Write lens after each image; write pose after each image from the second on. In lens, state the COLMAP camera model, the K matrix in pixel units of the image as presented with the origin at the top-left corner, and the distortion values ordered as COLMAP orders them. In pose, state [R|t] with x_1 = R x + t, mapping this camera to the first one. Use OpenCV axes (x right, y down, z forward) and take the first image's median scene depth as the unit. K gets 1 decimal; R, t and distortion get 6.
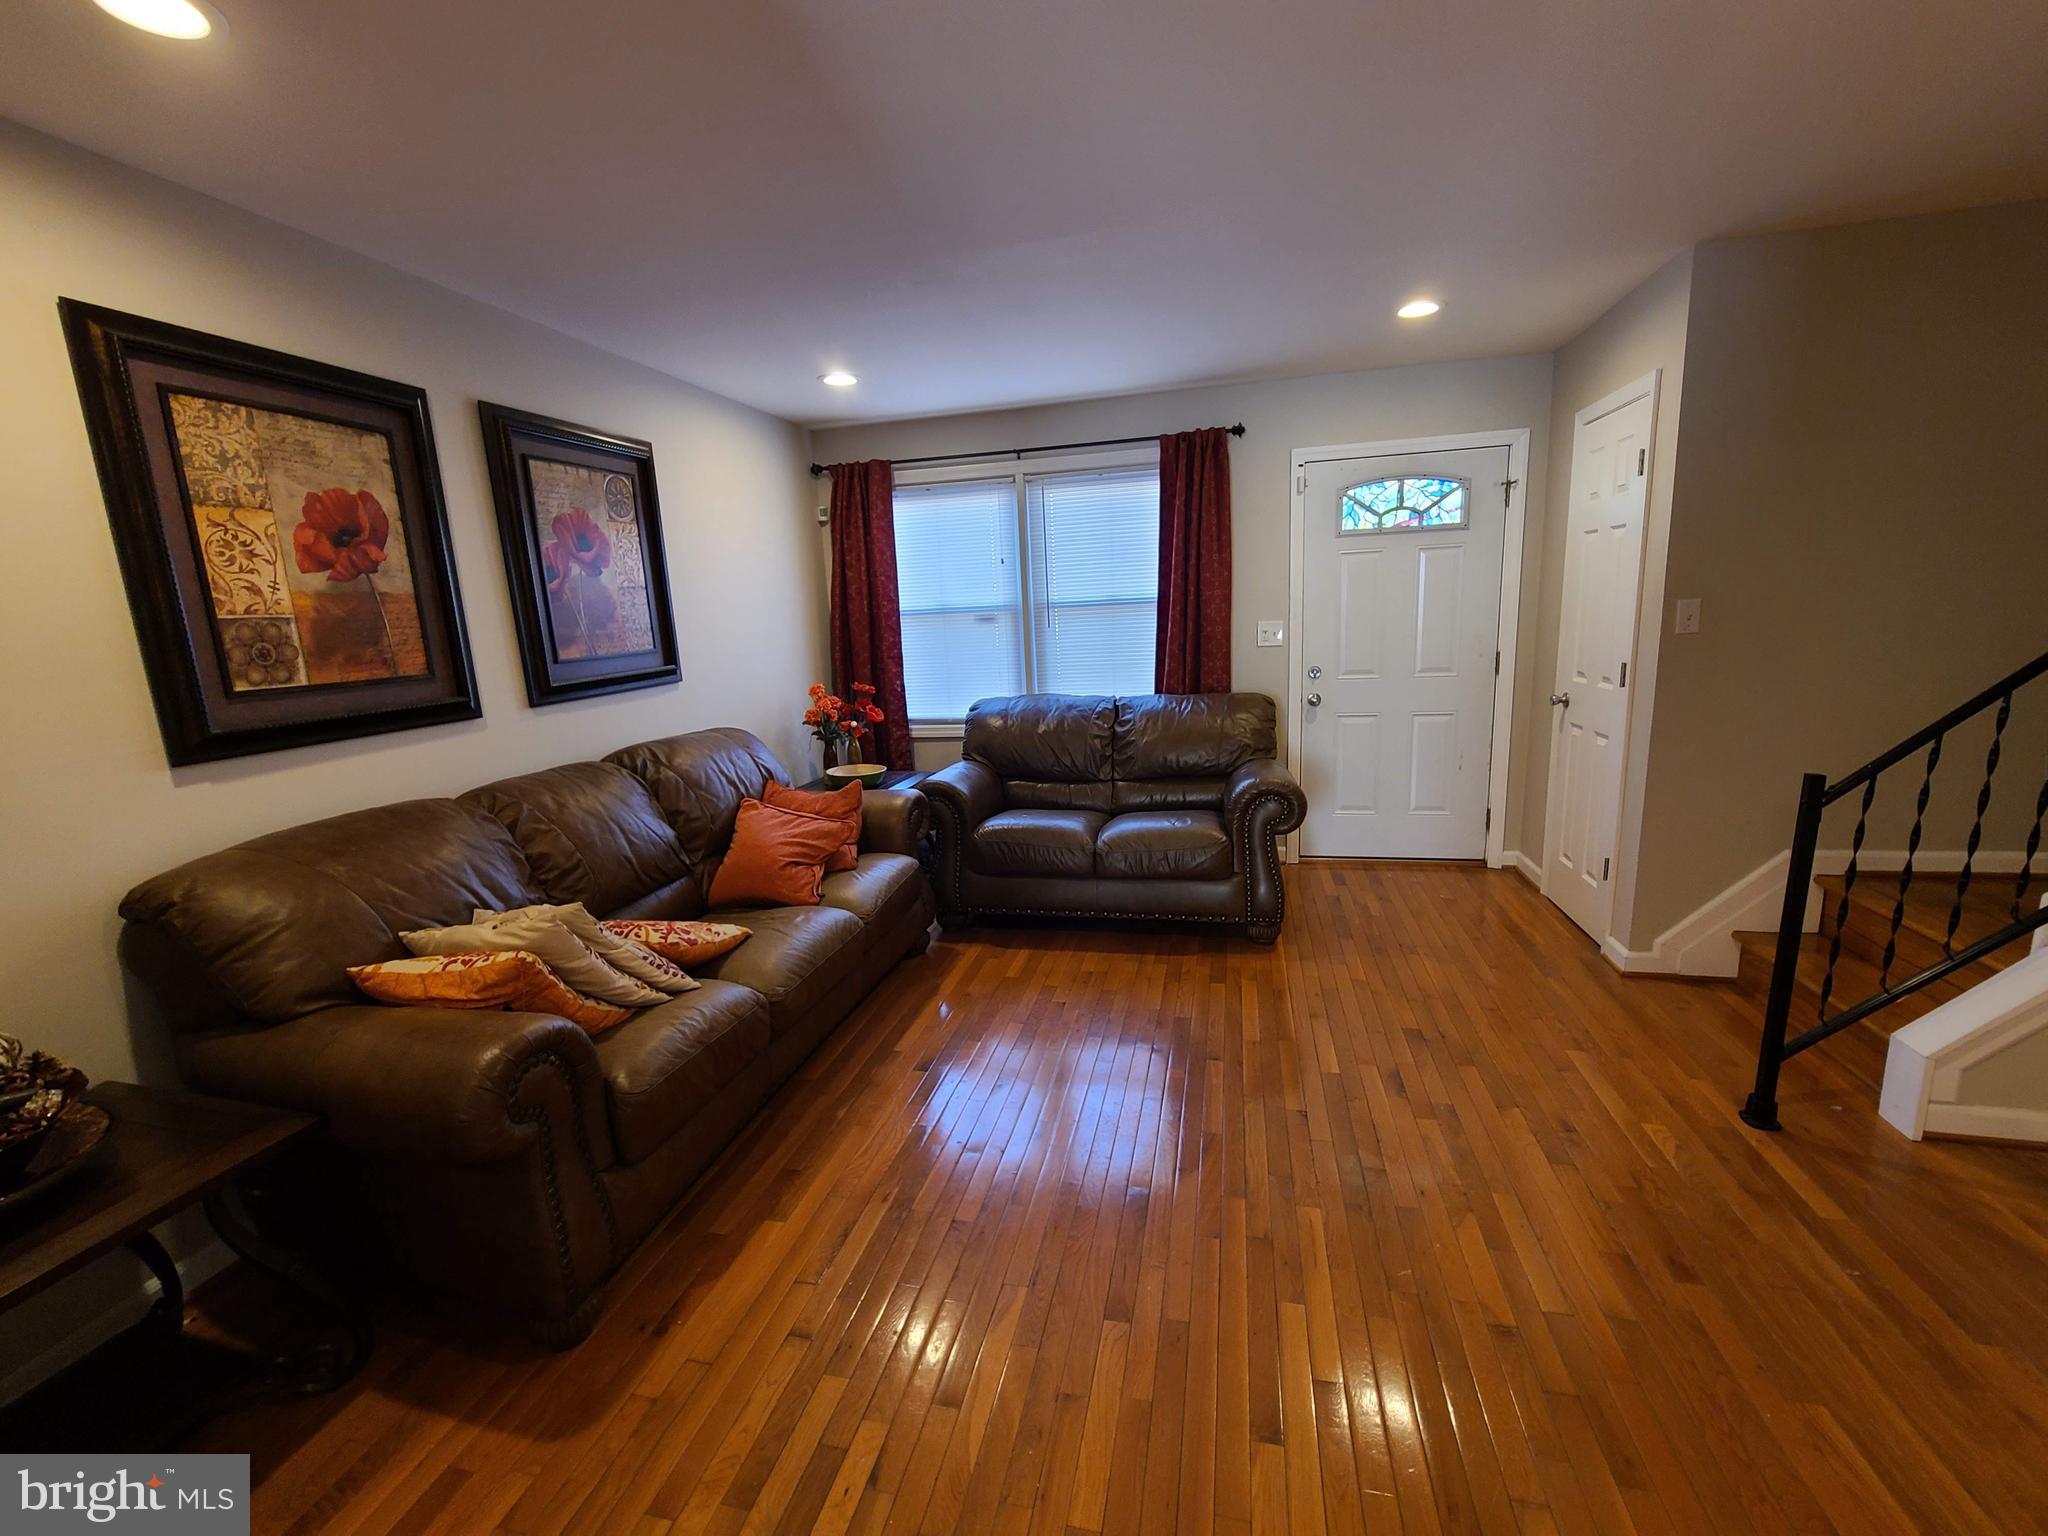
lens RADIAL K [[841.4, 0, 1027.5], [0, 841.4, 770.4], [0, 0, 1]] dist [-0.003927, 0.002623]
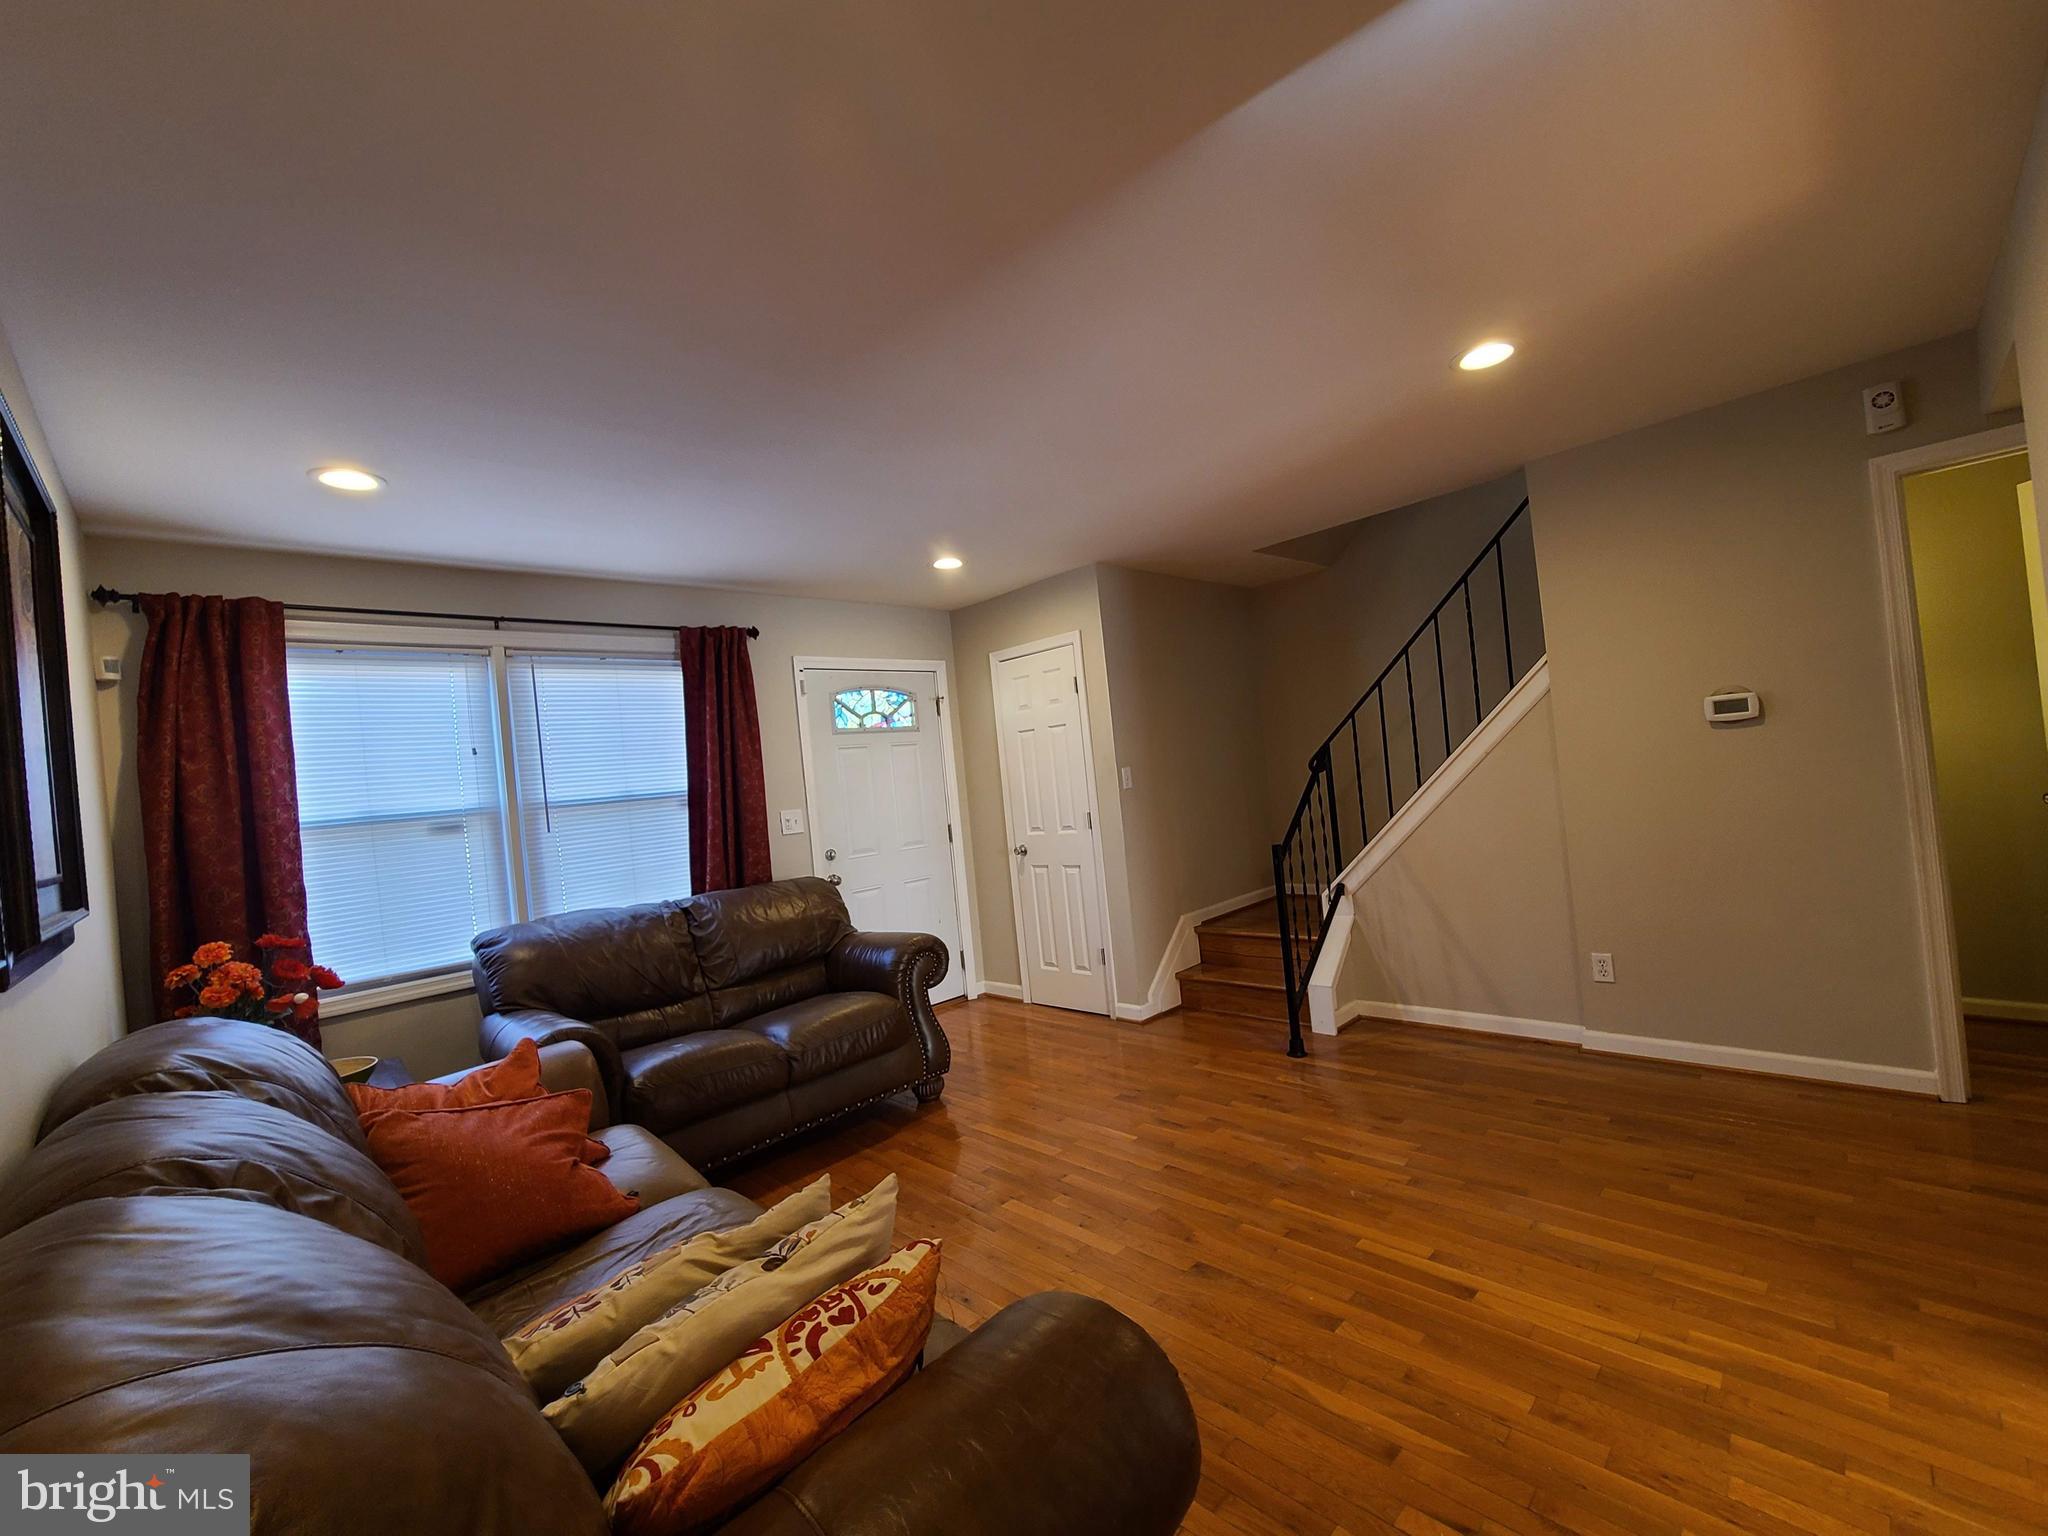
lens RADIAL K [[841.4, 0, 1027.7], [0, 841.4, 774.5], [0, 0, 1]] dist [-0.003927, 0.002623]
pose [[0.533259, 0.000233, 0.845952, -0.599189], [0.234005, 0.960940, -0.147773, 0.002289], [-0.812943, 0.276758, 0.512375, 0.303718]]
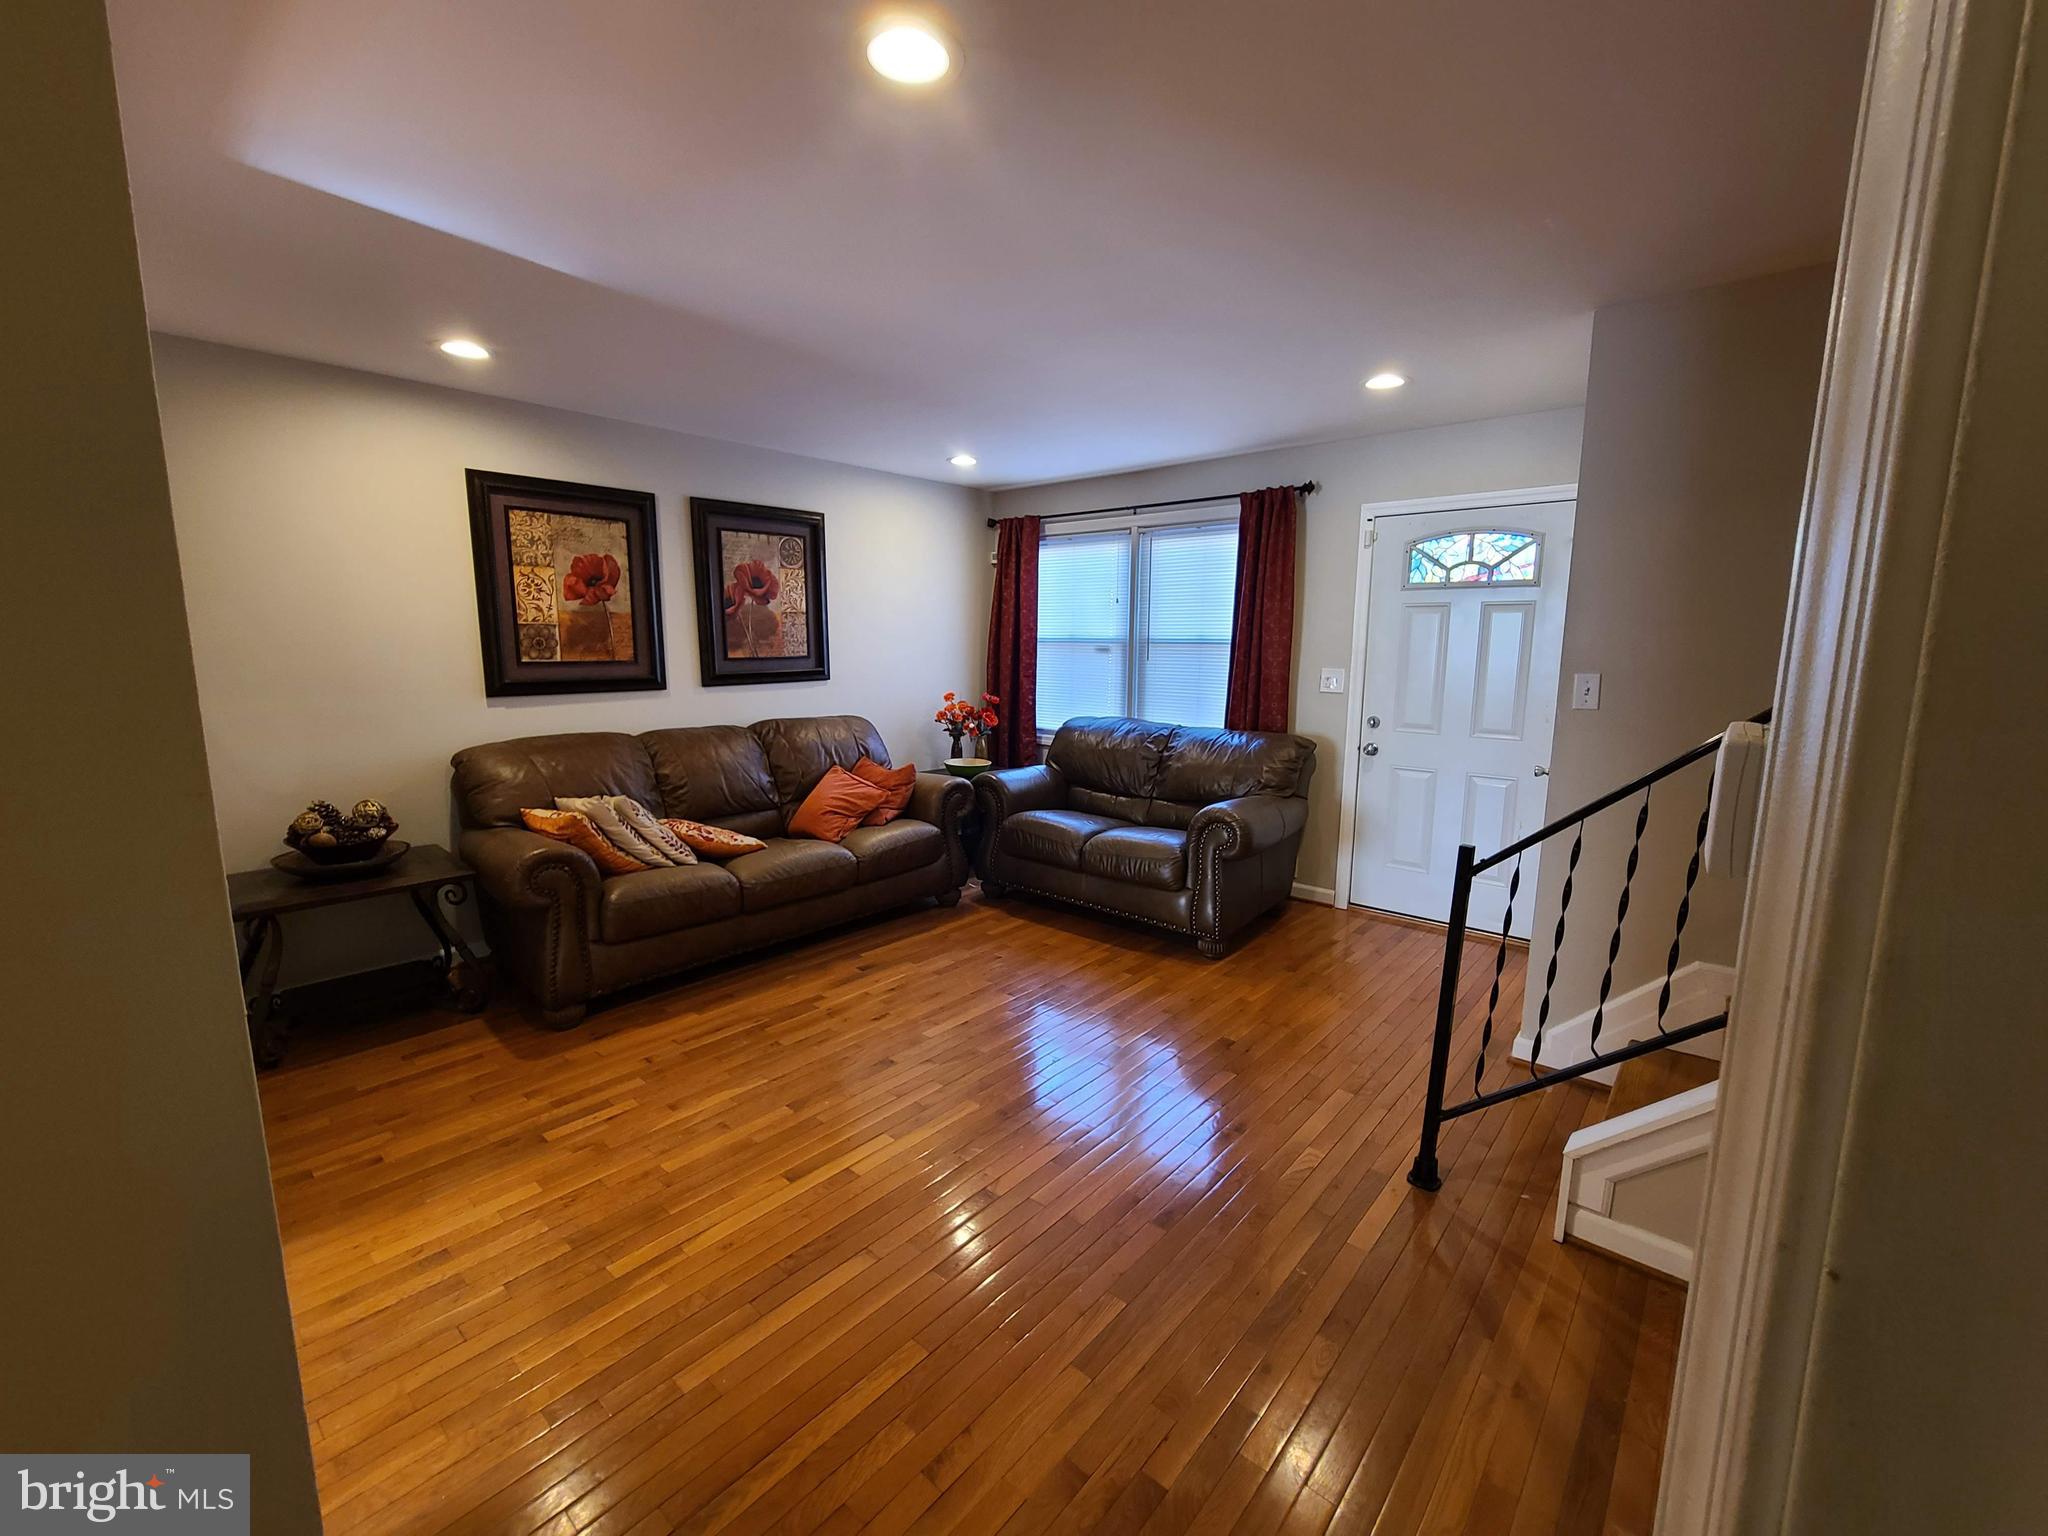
lens RADIAL K [[841.4, 0, 1028.4], [0, 841.4, 771.6], [0, 0, 1]] dist [-0.003927, 0.002623]
pose [[0.884542, 0.126292, -0.449039, 0.604629], [-0.137359, 0.990489, 0.007999, -0.012481], [0.445778, 0.054604, 0.893476, -0.112598]]
